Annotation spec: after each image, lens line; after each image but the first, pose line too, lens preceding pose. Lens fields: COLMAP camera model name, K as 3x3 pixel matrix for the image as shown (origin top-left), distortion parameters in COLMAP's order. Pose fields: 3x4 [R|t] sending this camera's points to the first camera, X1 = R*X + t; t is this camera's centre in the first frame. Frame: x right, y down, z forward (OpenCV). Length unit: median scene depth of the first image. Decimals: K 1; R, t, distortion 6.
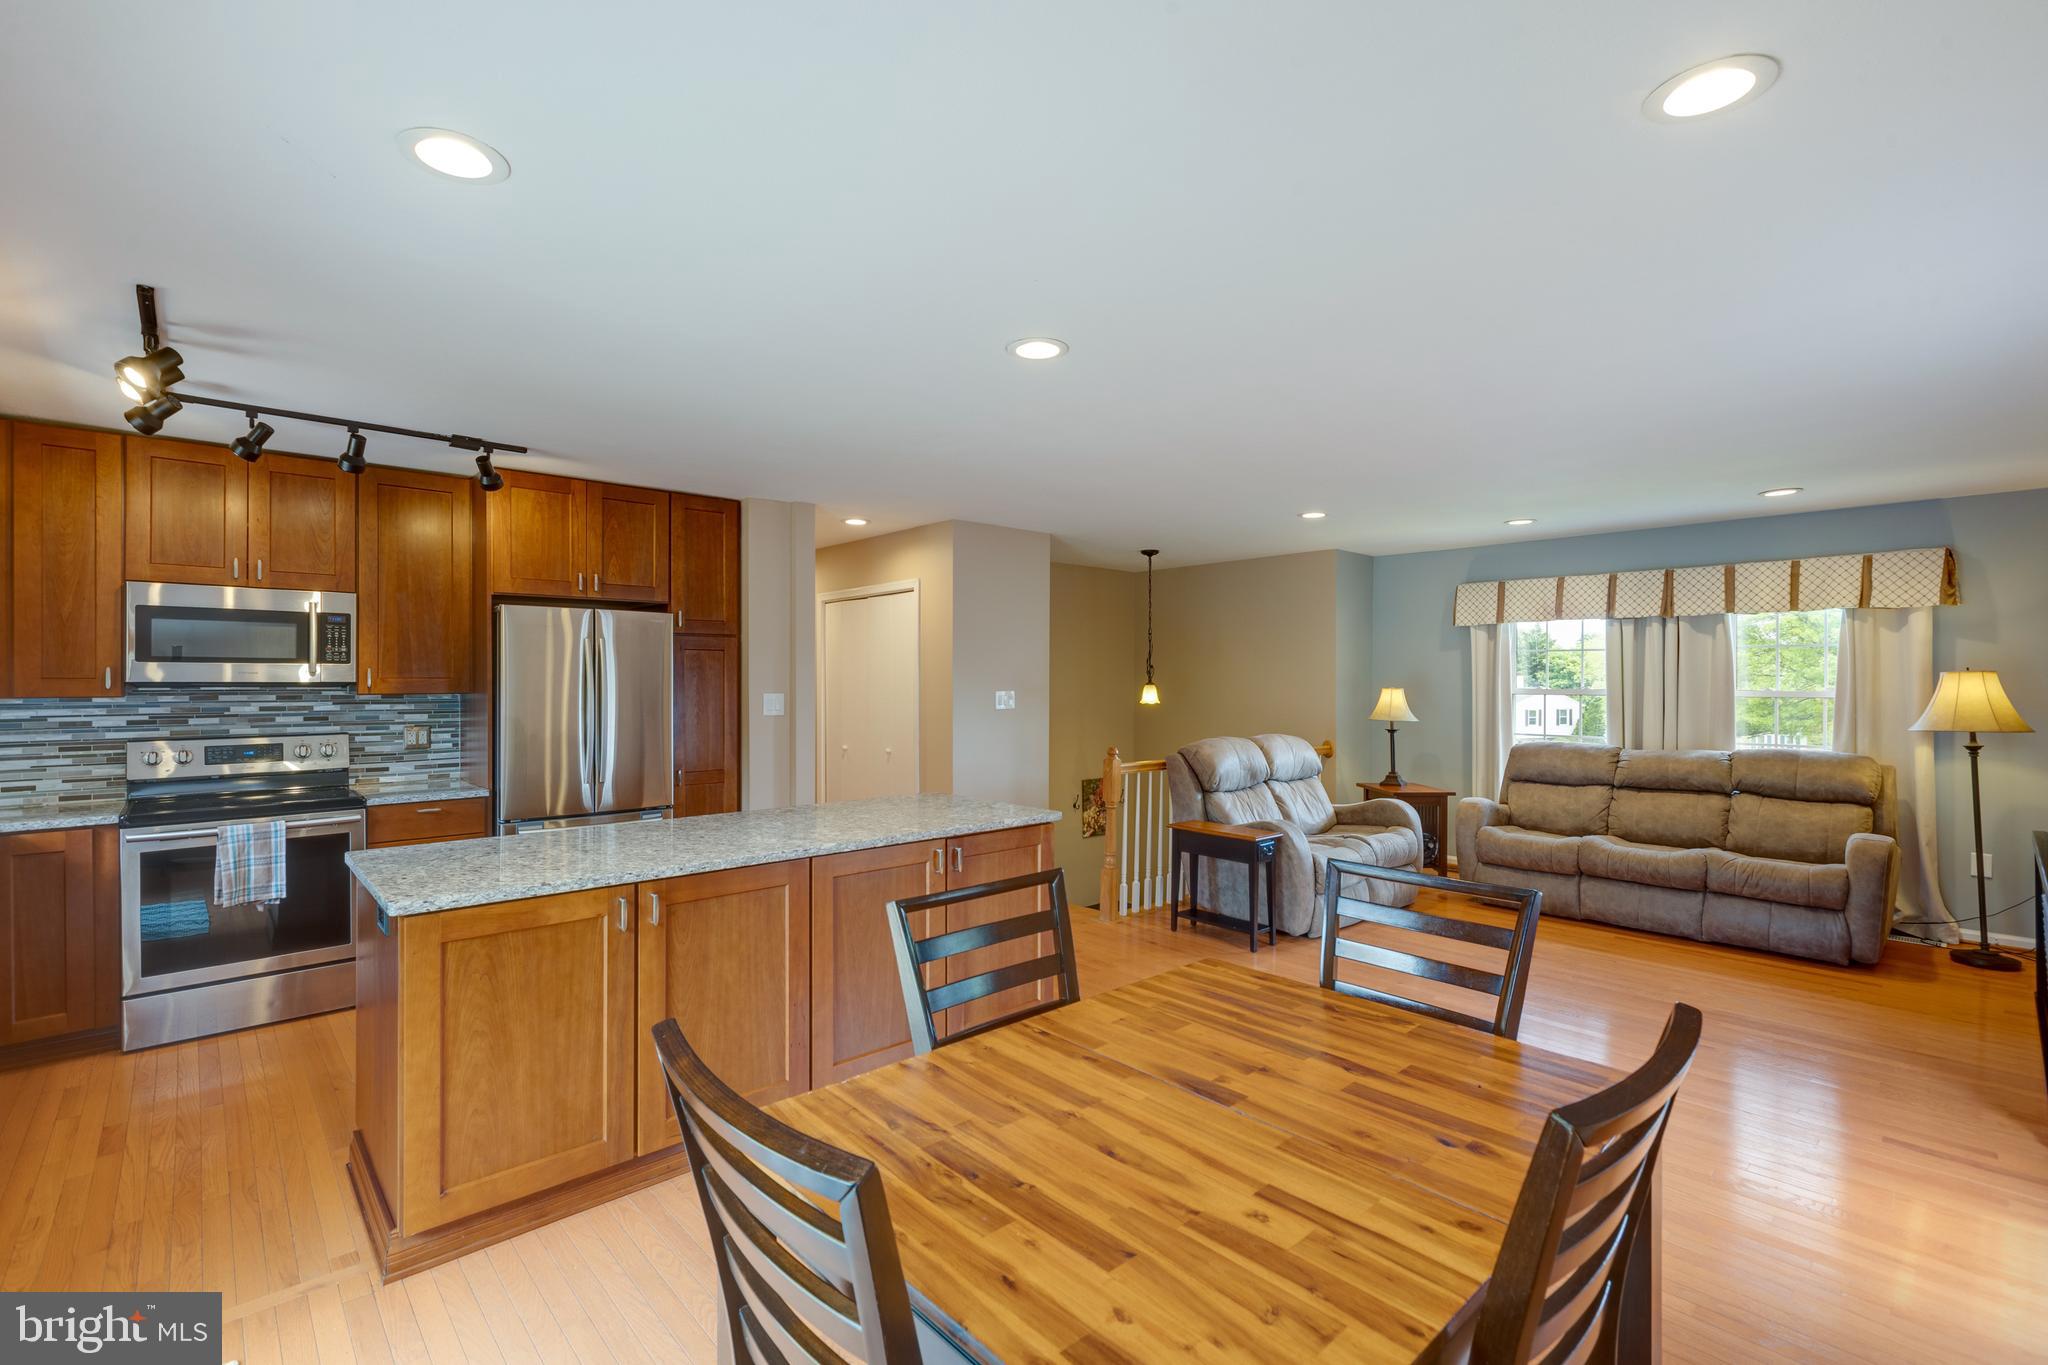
lens RADIAL K [[906.4, 0, 1024.9], [0, 906.4, 680.0], [0, 0, 1]] dist [0.003885, -0.003076]
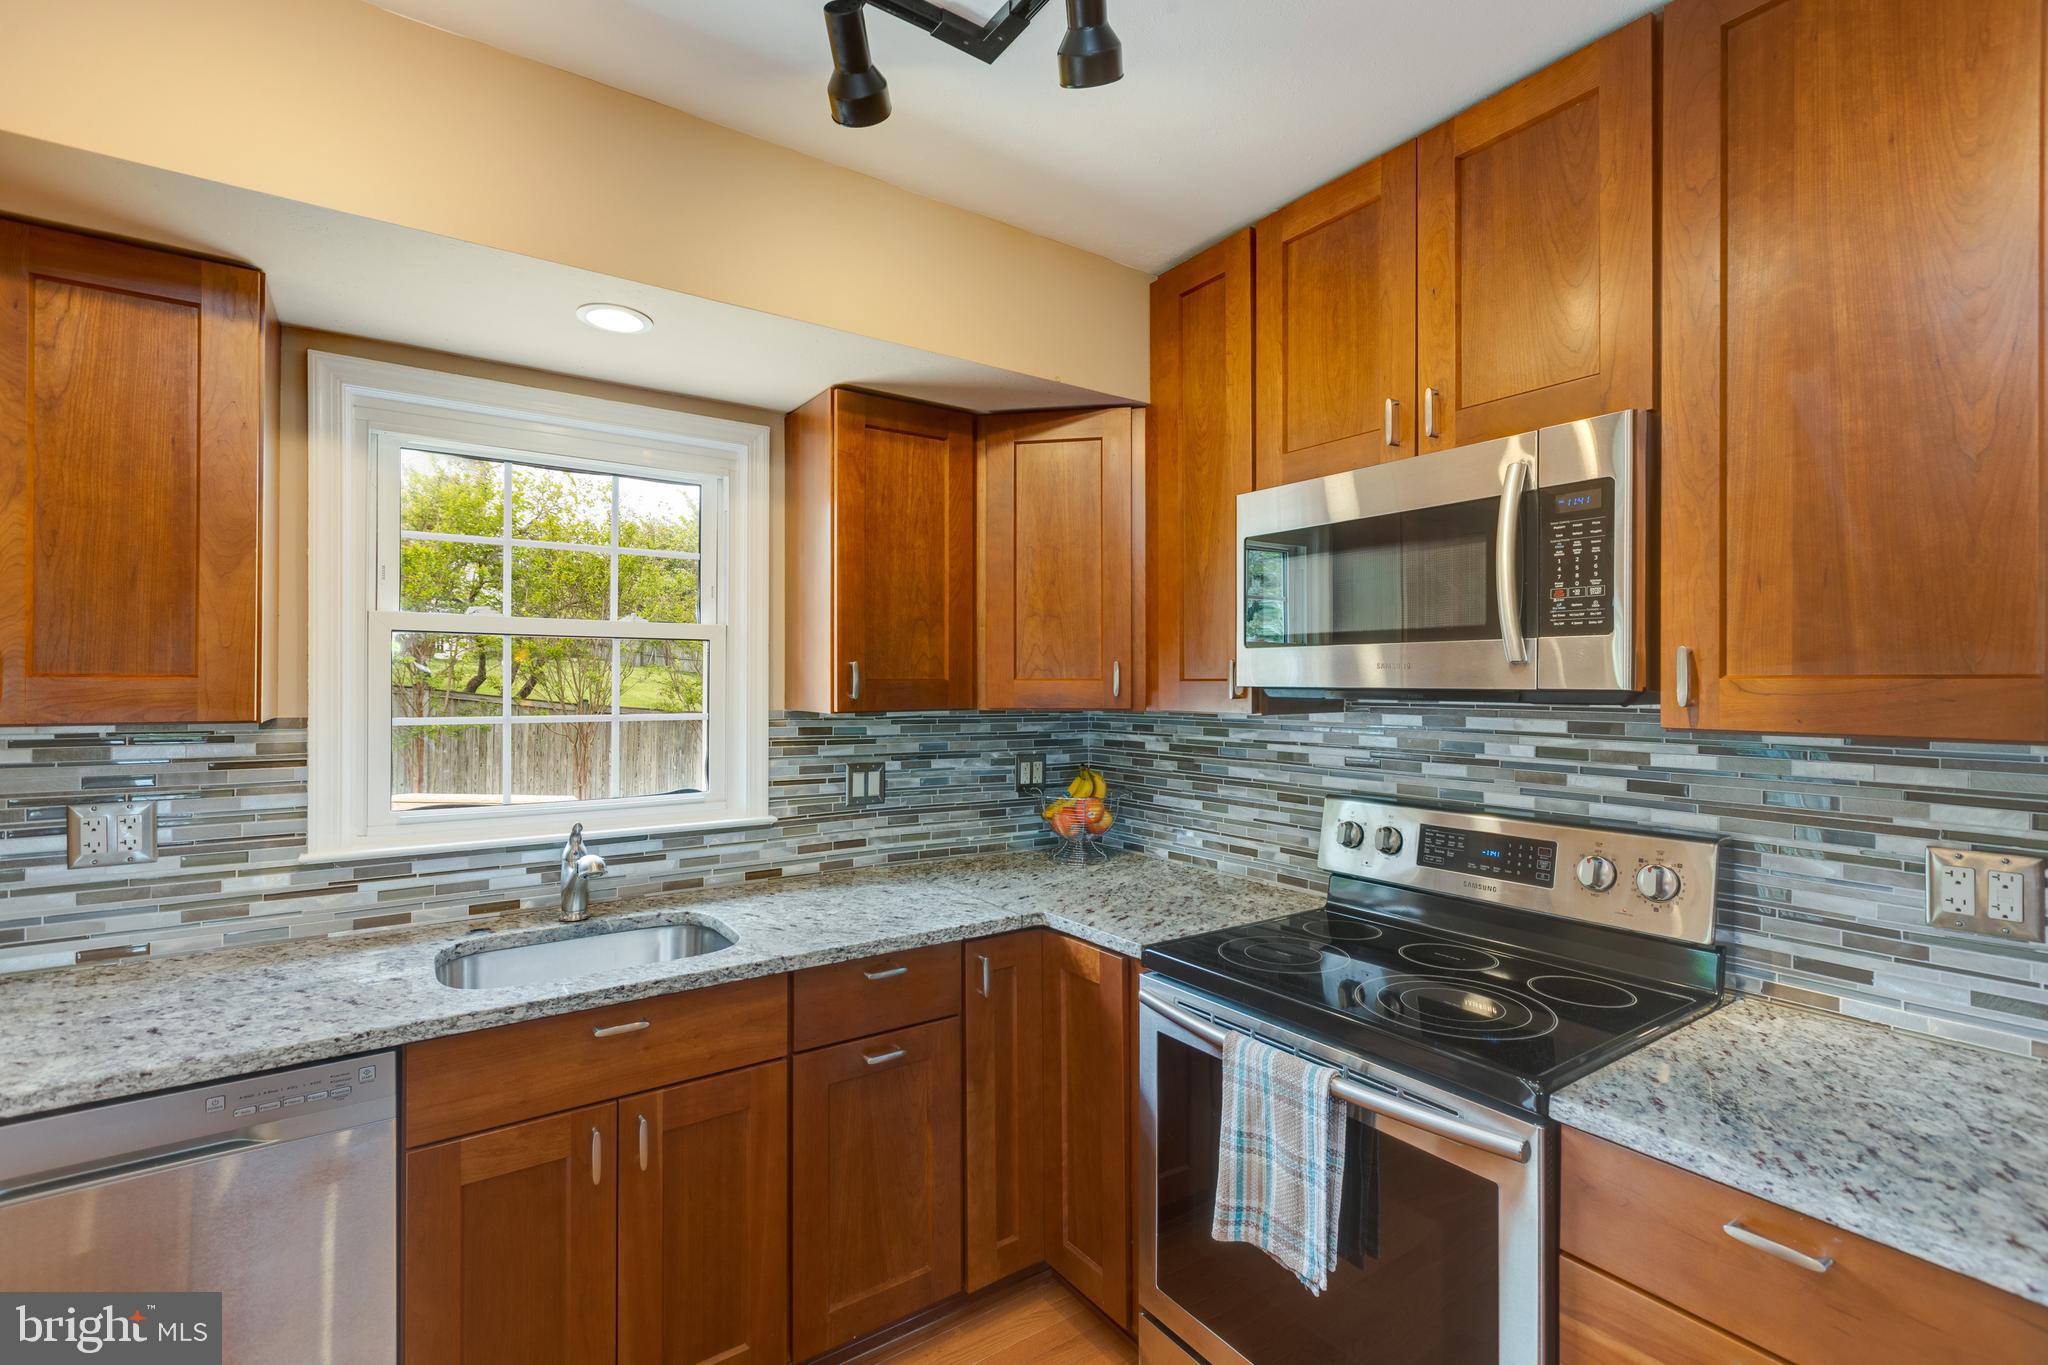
lens RADIAL K [[911.4, 0, 1026.5], [0, 911.4, 678.9], [0, 0, 1]] dist [0.004013, -0.001256]
pose [[-0.134301, -0.003663, -0.990934, -0.317150], [-0.001383, 0.999993, -0.003509, -0.000302], [0.990940, 0.000899, -0.134305, 0.669310]]
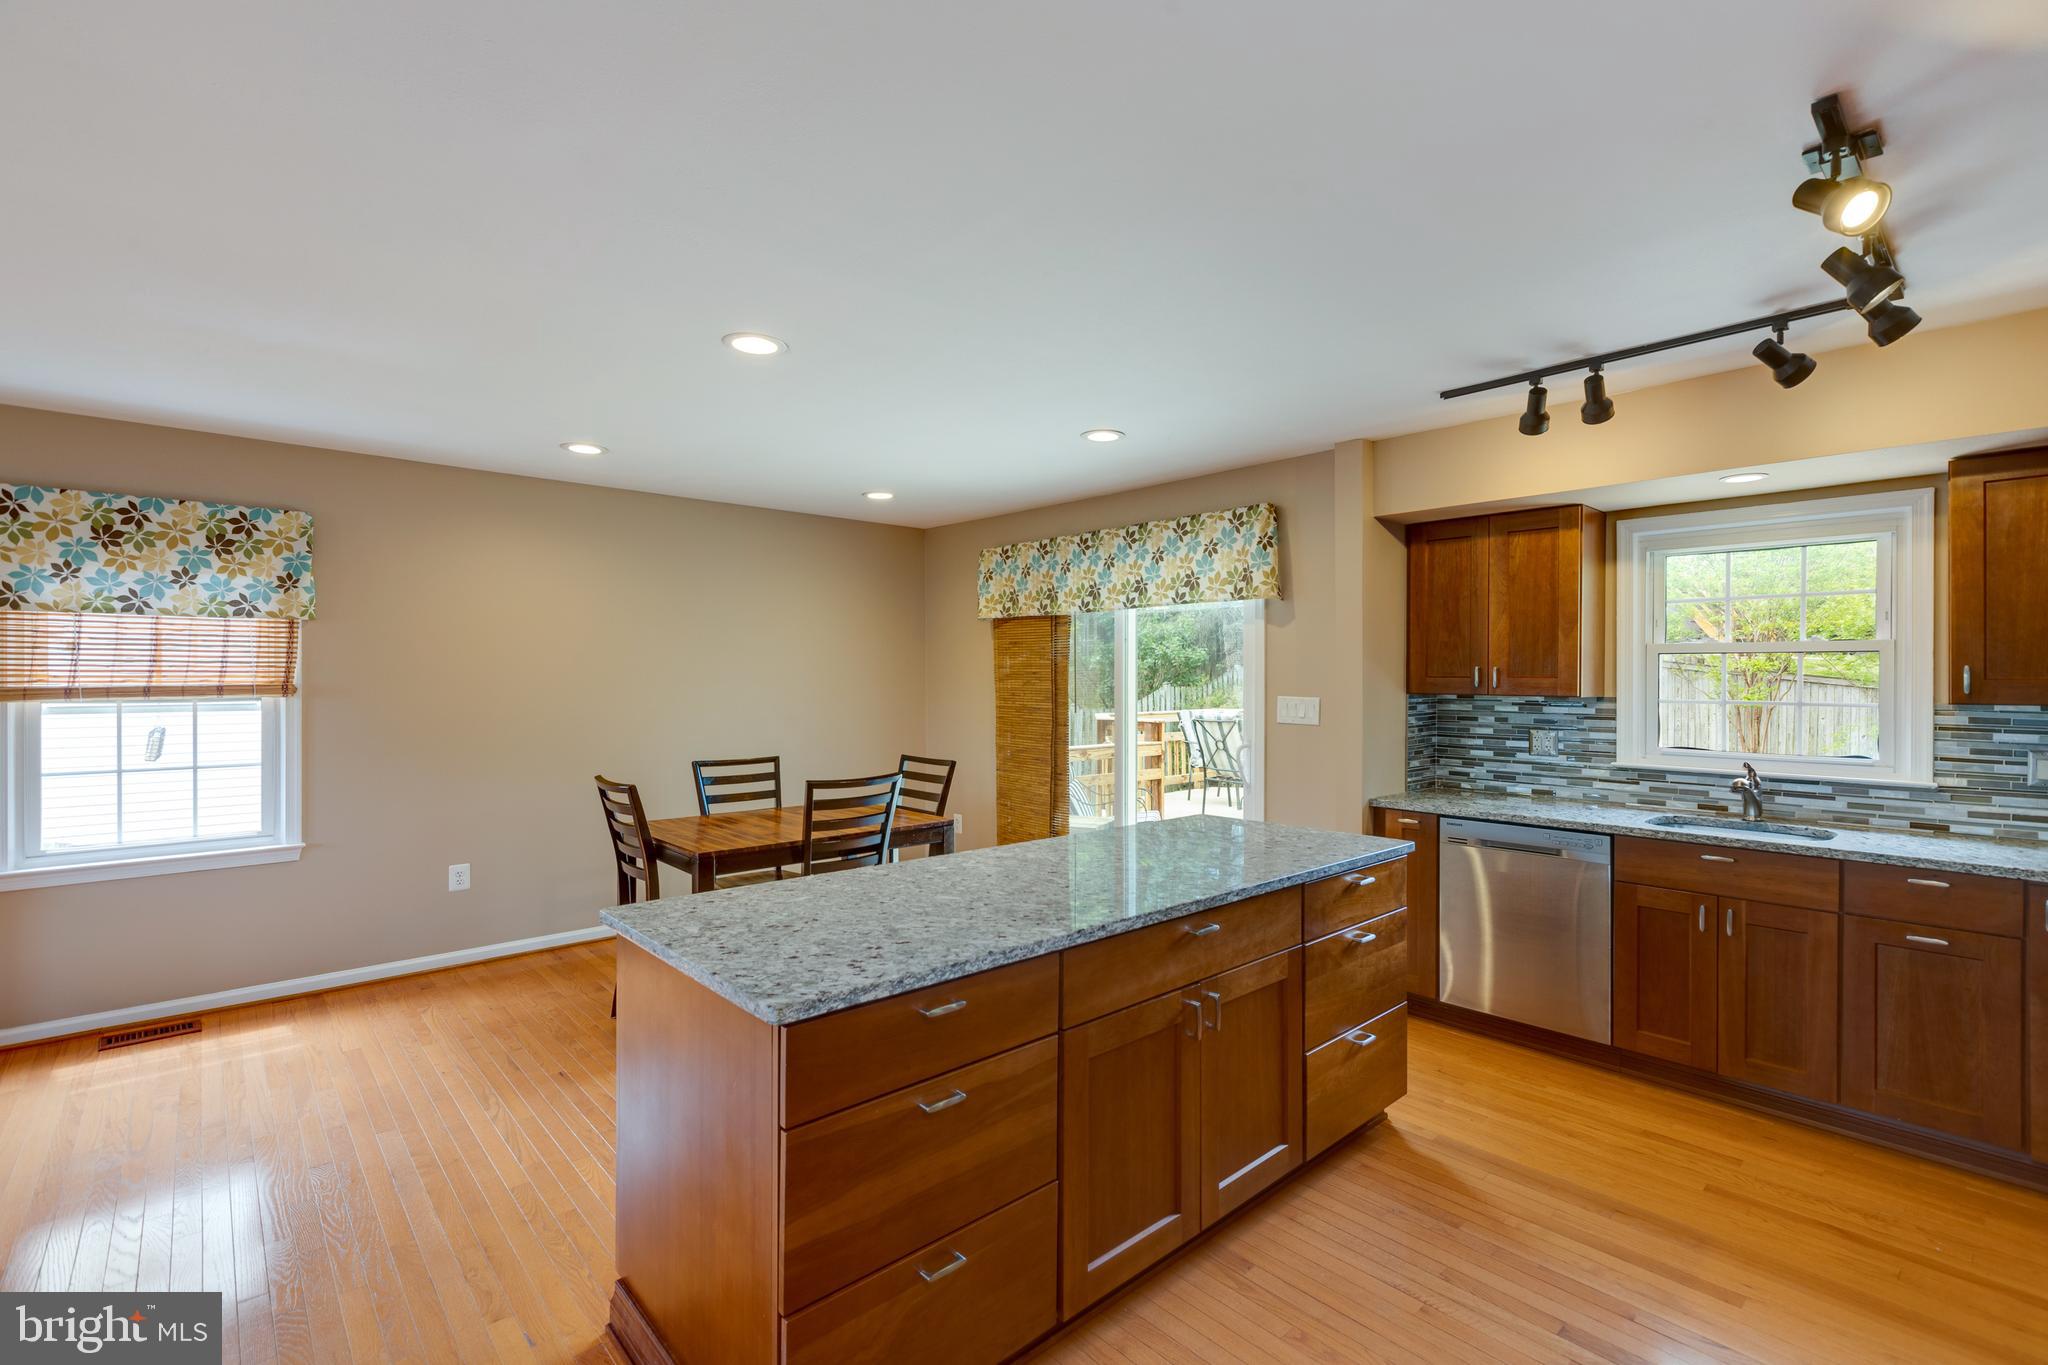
lens RADIAL K [[911.4, 0, 1026.5], [0, 911.4, 678.9], [0, 0, 1]] dist [0.004013, -0.001256]
pose [[-0.999983, -0.003622, 0.004550, -0.157722], [-0.003614, 0.999992, 0.001825, -0.000529], [-0.004556, 0.001809, -0.999988, 1.083388]]
